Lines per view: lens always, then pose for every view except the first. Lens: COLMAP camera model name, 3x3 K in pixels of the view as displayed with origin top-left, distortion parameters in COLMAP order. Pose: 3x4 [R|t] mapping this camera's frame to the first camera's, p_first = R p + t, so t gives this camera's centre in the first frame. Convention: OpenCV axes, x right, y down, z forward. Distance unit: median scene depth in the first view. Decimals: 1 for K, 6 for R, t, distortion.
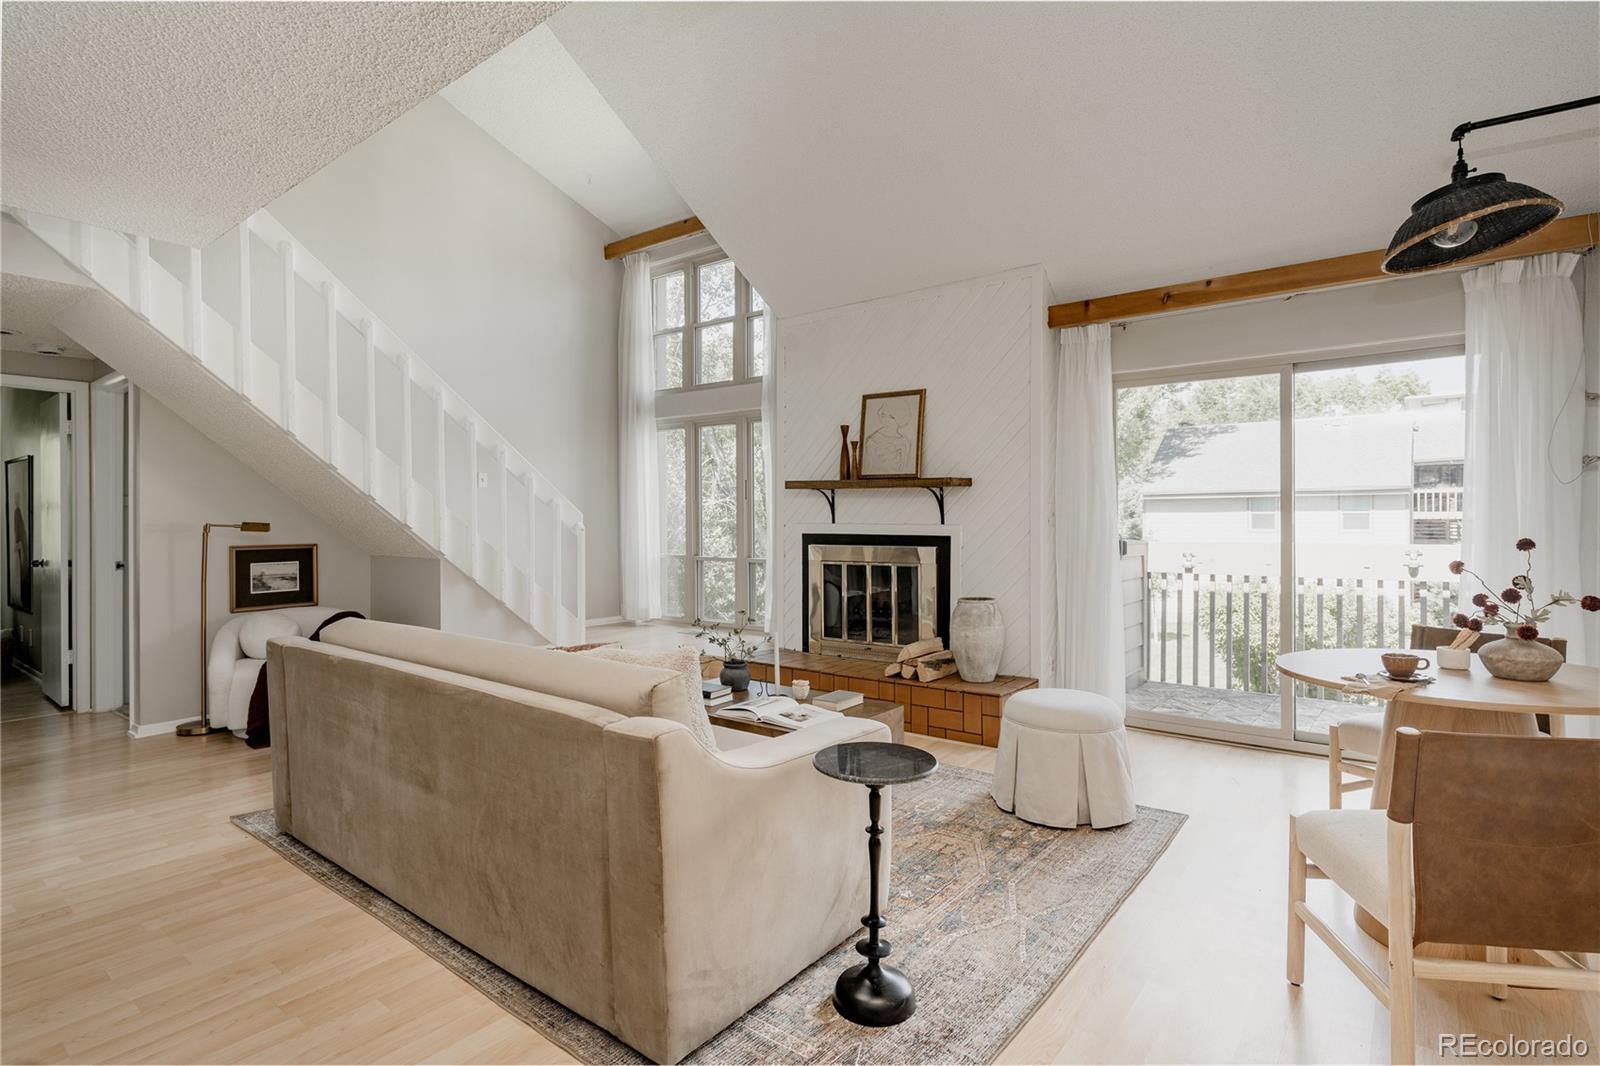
lens RADIAL K [[785.8, 0, 802.5], [0, 785.8, 523.5], [0, 0, 1]] dist [-0.004065, 0.000498]
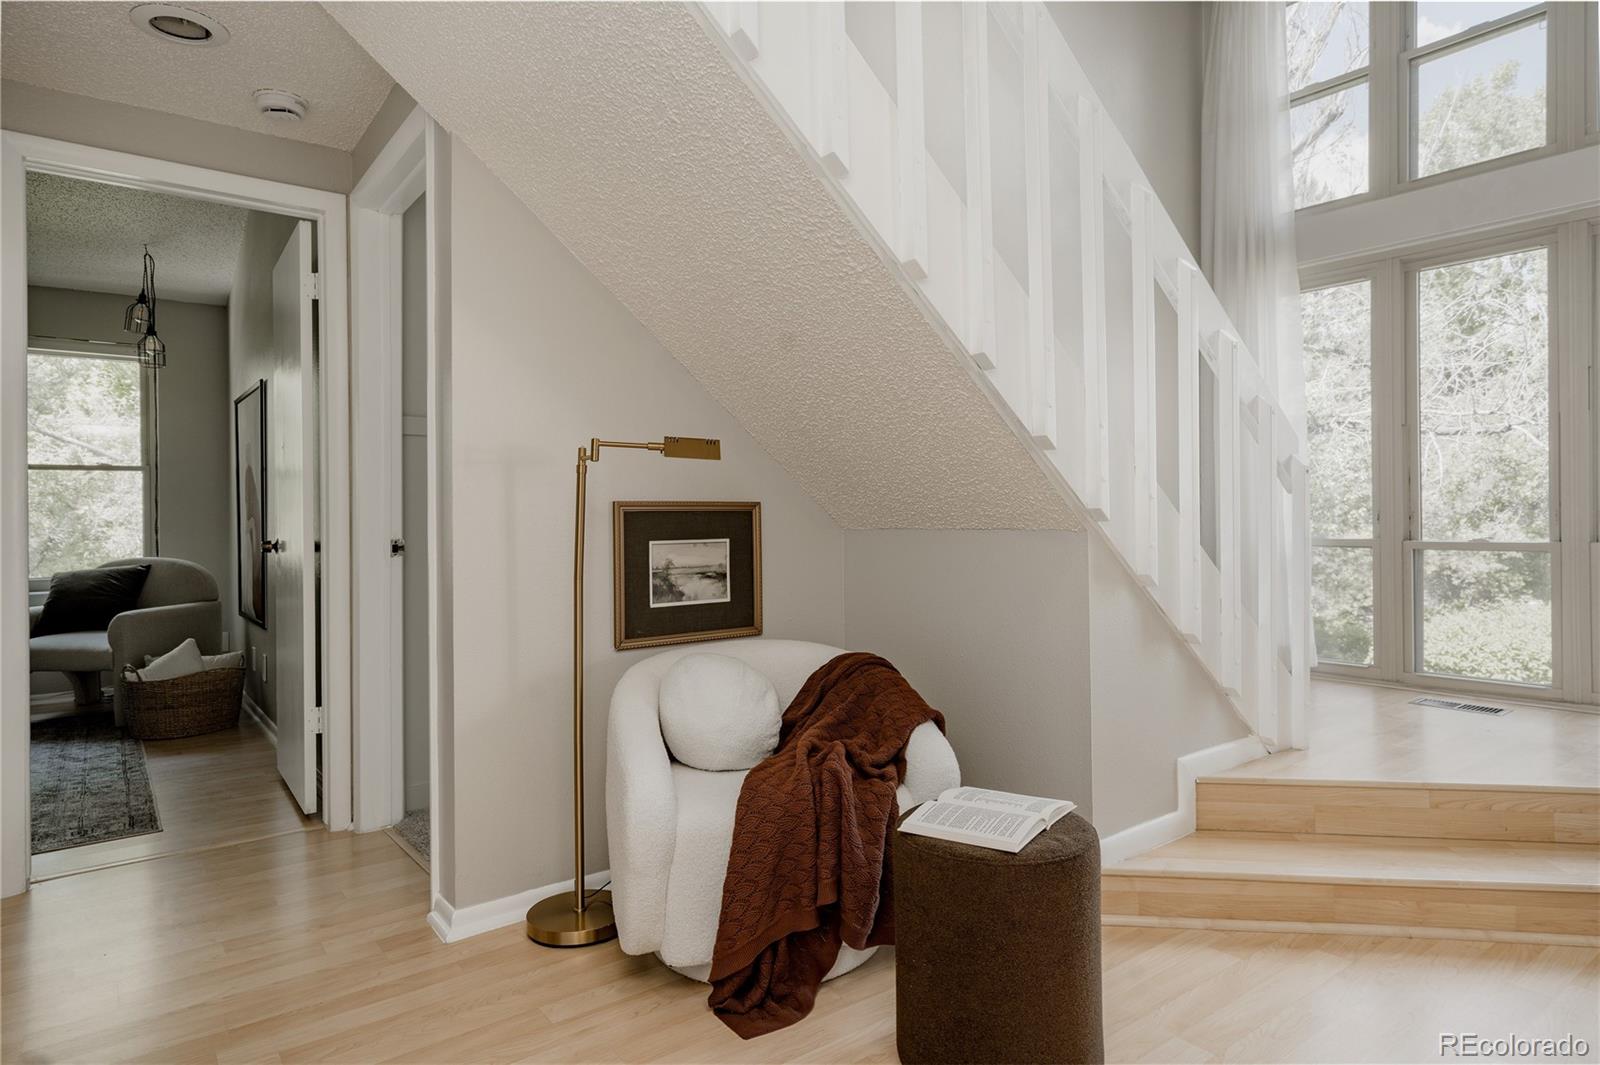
lens RADIAL K [[895.0, 0, 800.3], [0, 895.0, 529.9], [0, 0, 1]] dist [-0.000303, 0.000459]
pose [[0.968041, -0.002968, -0.250775, -0.474437], [0.003475, 0.999993, 0.001577, 0.042613], [0.250768, -0.002398, 0.968044, 0.503730]]
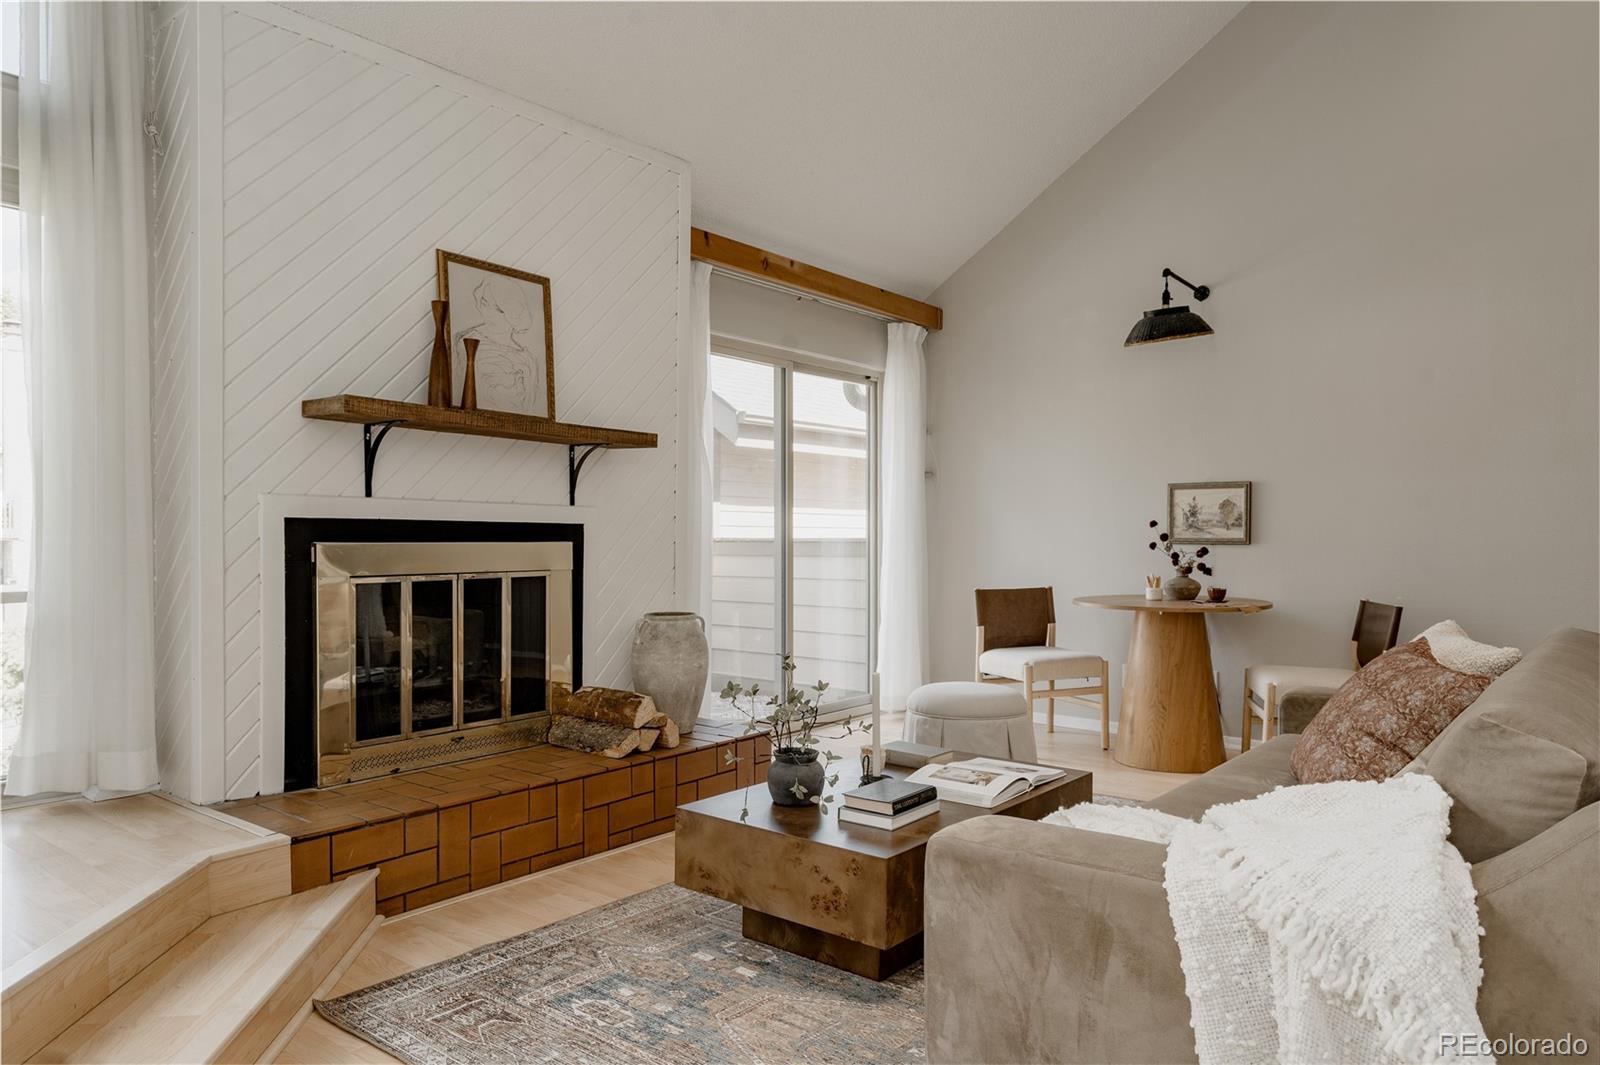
lens RADIAL K [[1042.3, 0, 805.9], [0, 1042.3, 533.5], [0, 0, 1]] dist [-0.001914, -0.001433]
pose [[0.014274, 0.007506, 0.999870, -0.605891], [0.004872, 0.999959, -0.007576, 0.028947], [-0.999886, 0.004980, 0.014237, 0.763365]]
